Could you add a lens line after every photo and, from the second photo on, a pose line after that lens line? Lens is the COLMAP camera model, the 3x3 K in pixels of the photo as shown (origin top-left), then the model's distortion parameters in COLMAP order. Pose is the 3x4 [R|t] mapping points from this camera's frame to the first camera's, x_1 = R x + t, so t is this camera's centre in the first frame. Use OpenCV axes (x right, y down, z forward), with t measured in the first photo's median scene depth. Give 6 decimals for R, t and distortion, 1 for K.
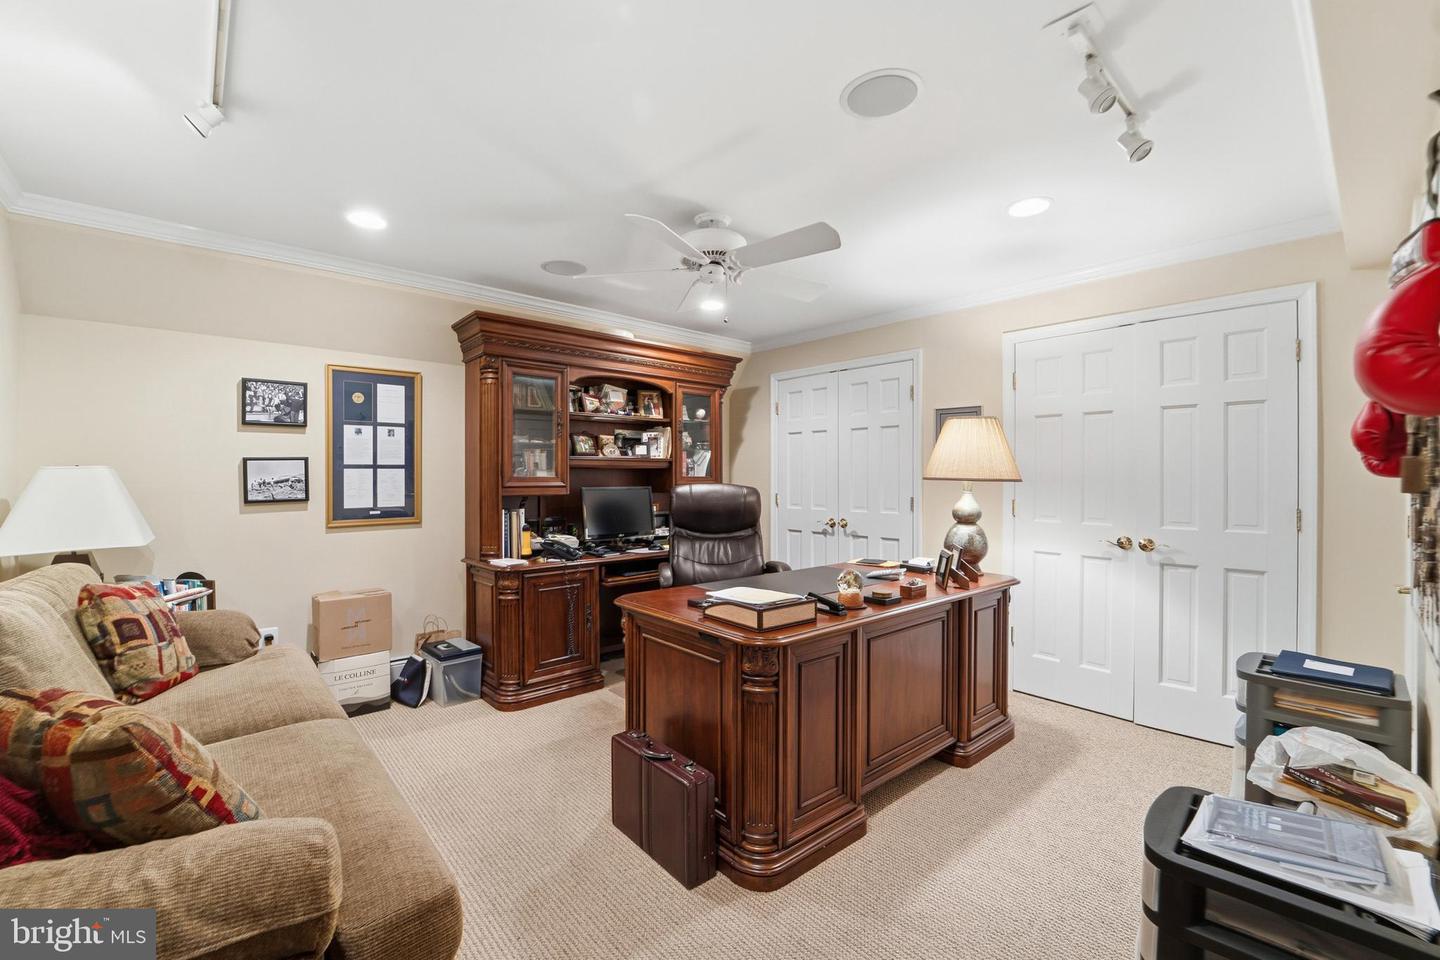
lens RADIAL K [[607.7, 0, 714.6], [0, 607.7, 480.8], [0, 0, 1]] dist [-0.001616, -0.007091]
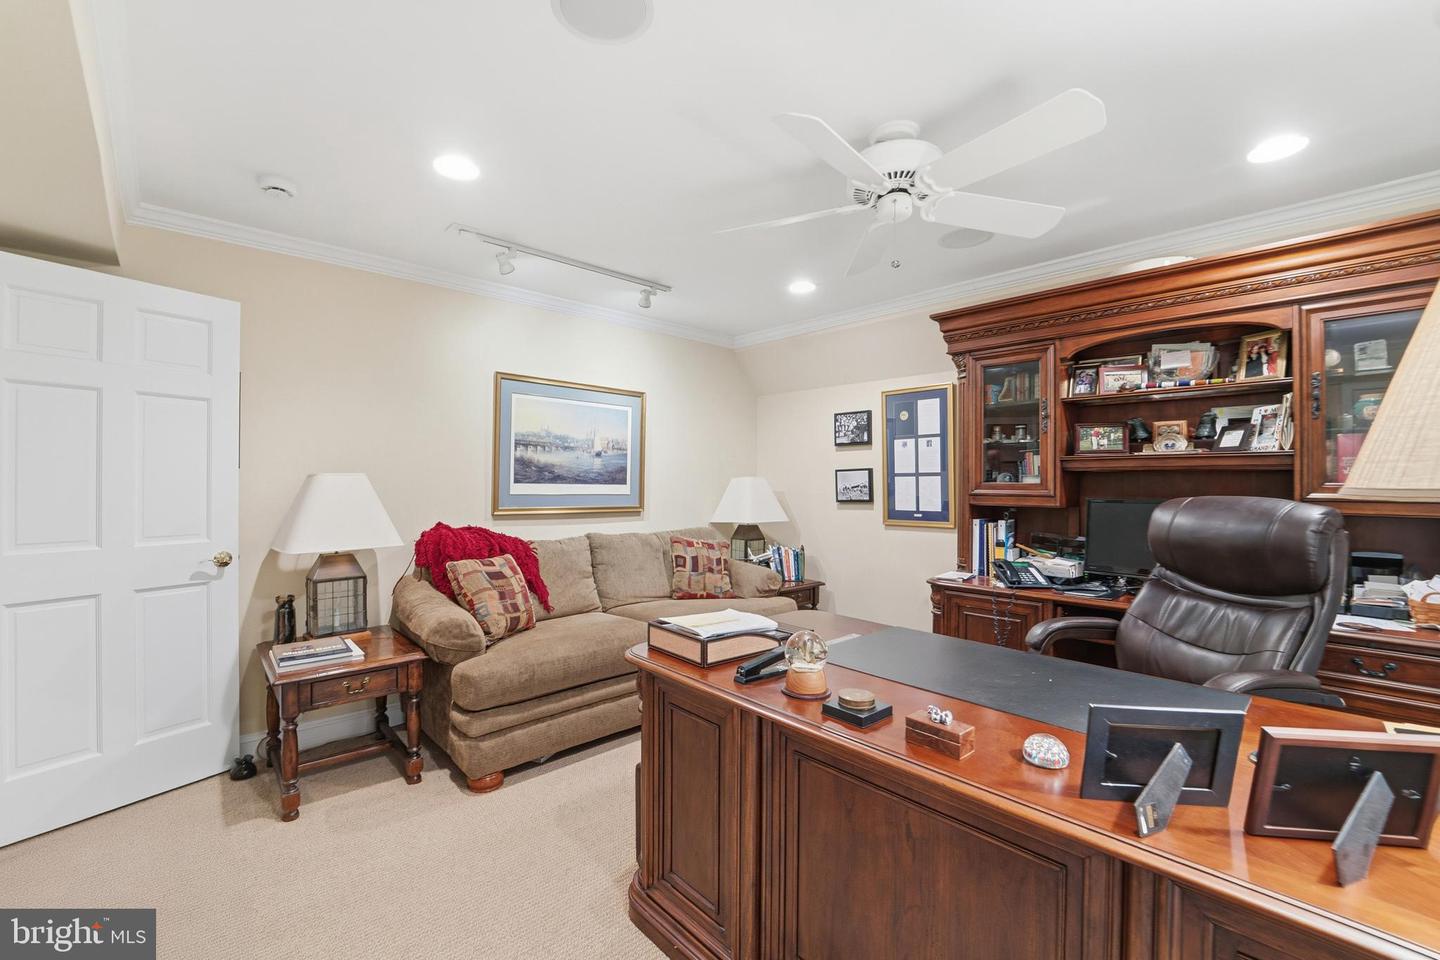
lens RADIAL K [[607.7, 0, 714.6], [0, 607.7, 480.8], [0, 0, 1]] dist [-0.001616, -0.007091]
pose [[0.035663, -0.004638, -0.999353, 0.568129], [-0.009937, 0.999938, -0.004996, -0.002191], [0.999314, 0.010109, 0.035615, 0.601077]]
